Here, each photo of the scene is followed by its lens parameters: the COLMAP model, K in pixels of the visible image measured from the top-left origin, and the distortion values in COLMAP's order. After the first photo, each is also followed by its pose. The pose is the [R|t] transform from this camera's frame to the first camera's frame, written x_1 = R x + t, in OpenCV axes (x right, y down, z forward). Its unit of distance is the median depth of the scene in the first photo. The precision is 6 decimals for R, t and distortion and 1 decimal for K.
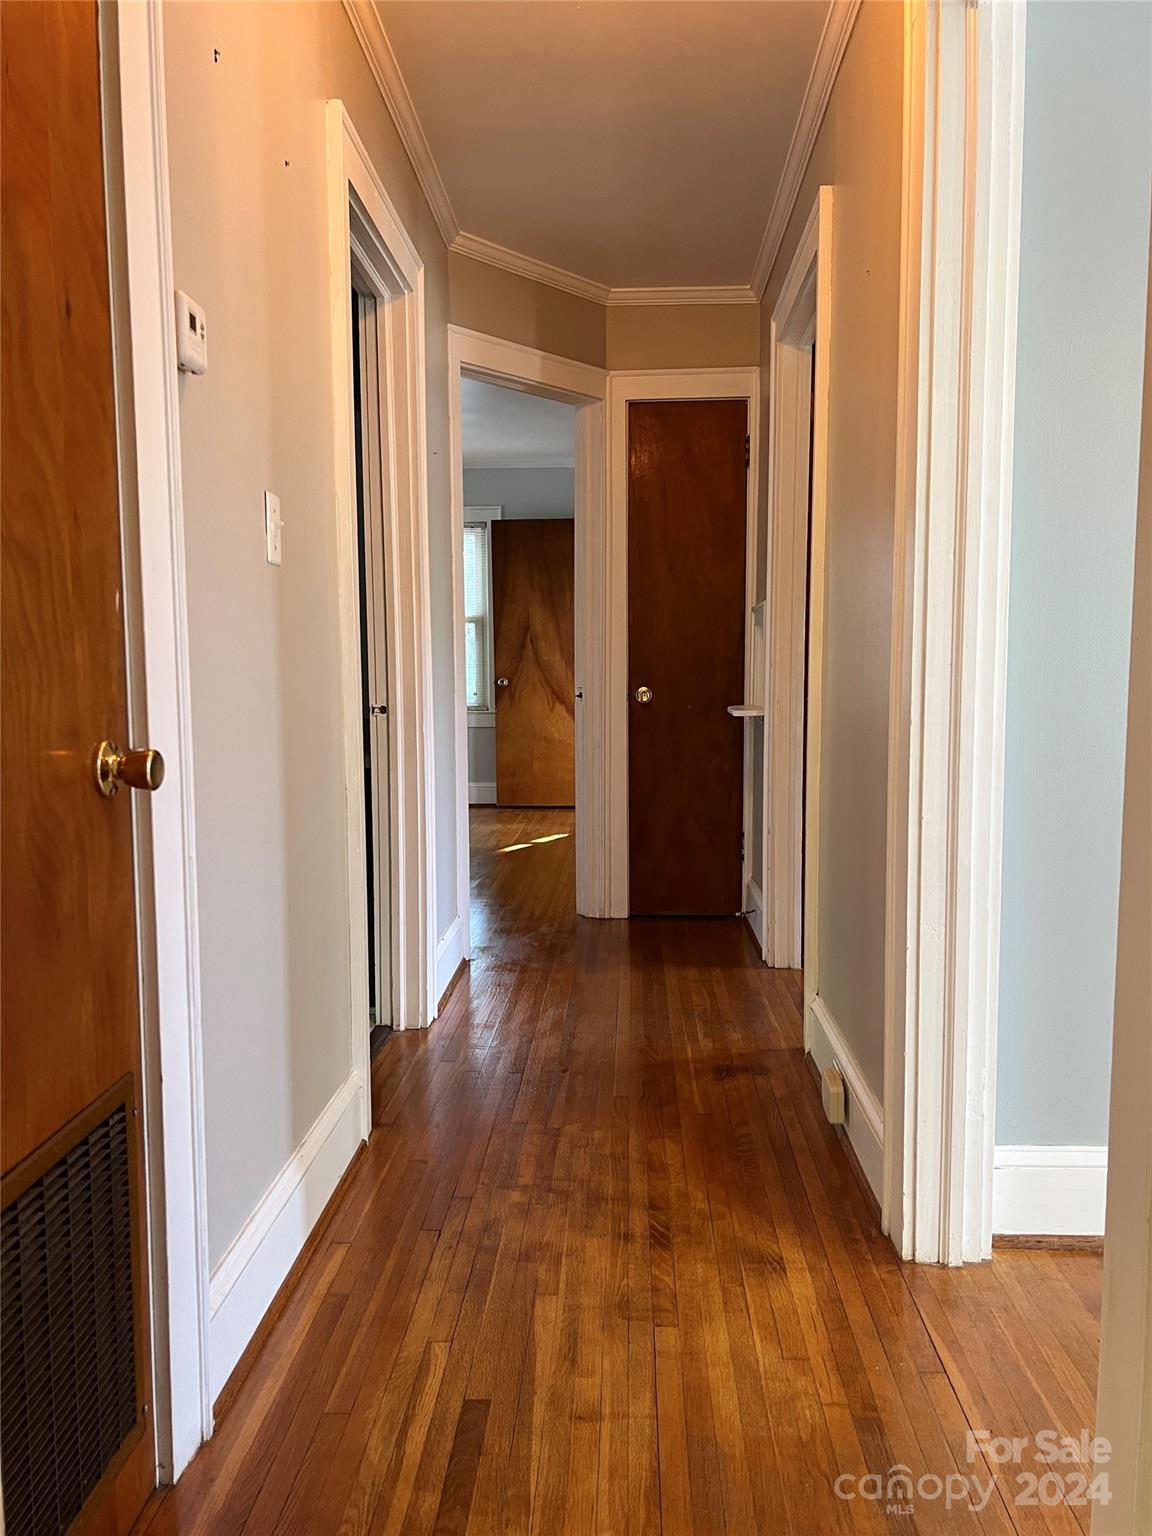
lens RADIAL K [[1165.7, 0, 576.4], [0, 1165.7, 768.7], [0, 0, 1]] dist [0.064486, -0.073309]
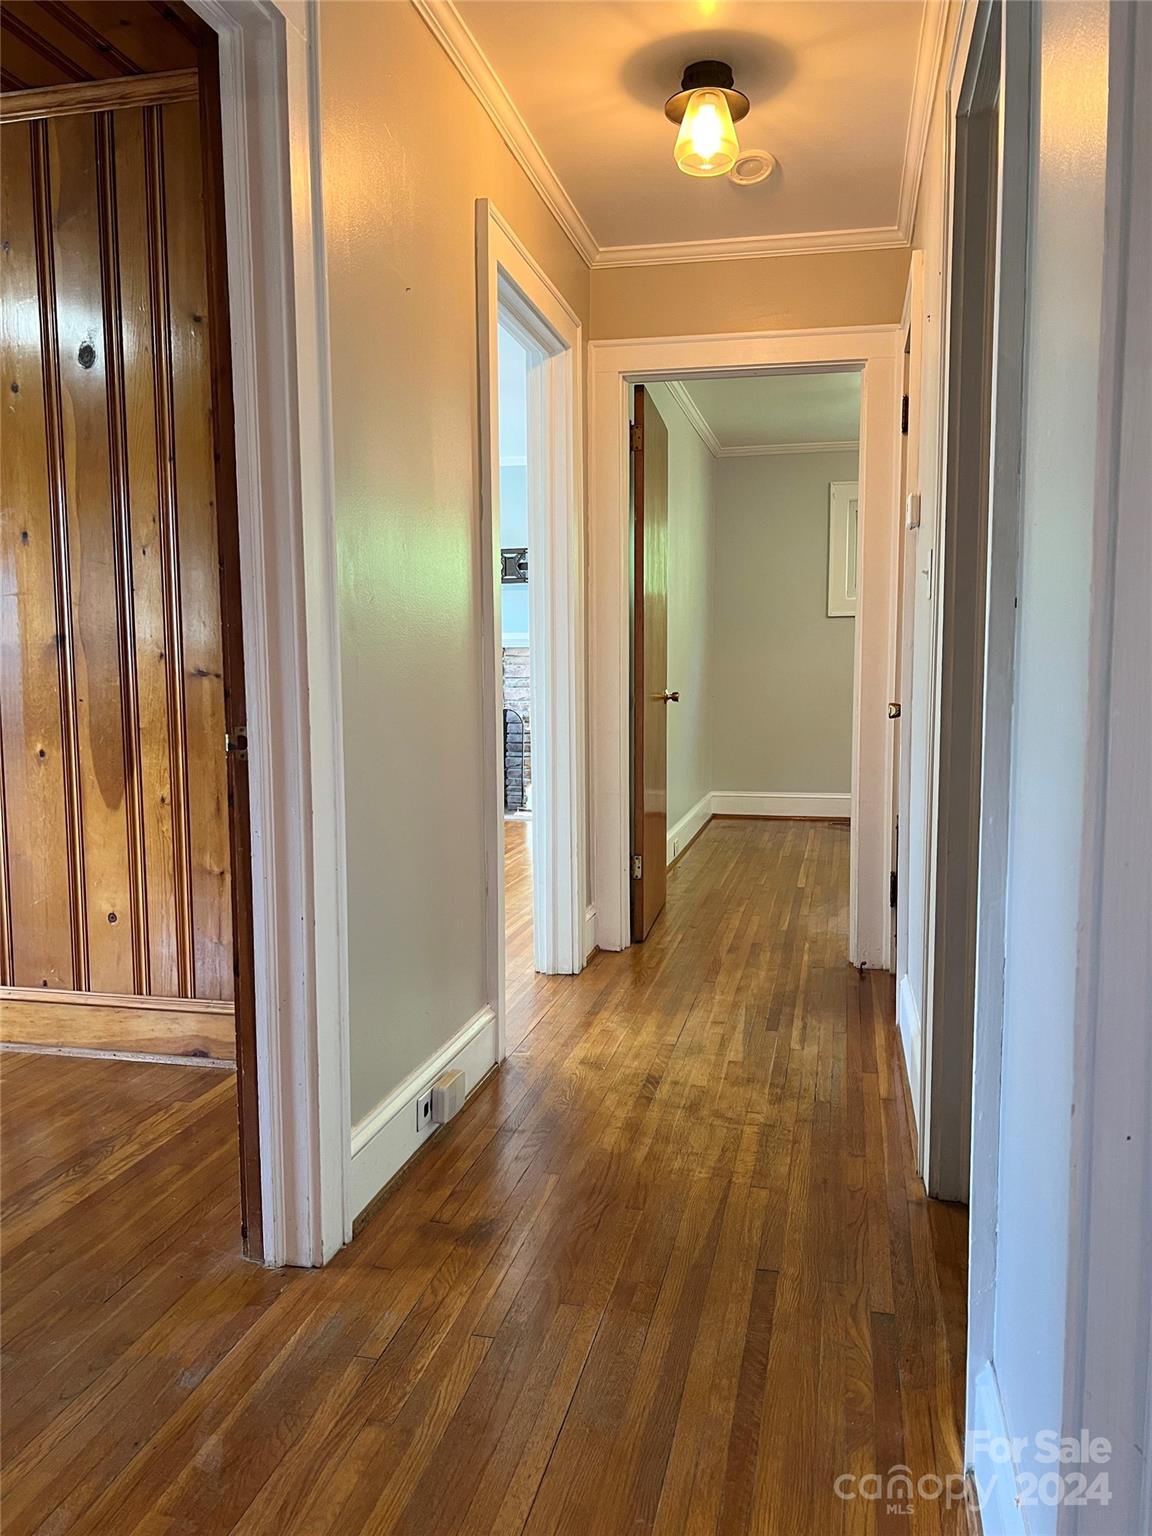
lens RADIAL K [[1165.7, 0, 573.3], [0, 1165.7, 777.6], [0, 0, 1]] dist [0.064486, -0.073309]
pose [[-0.983237, -0.008751, 0.182122, -0.089155], [0.024965, 0.982980, 0.182010, -0.219453], [-0.180615, 0.183505, -0.966284, 2.355624]]
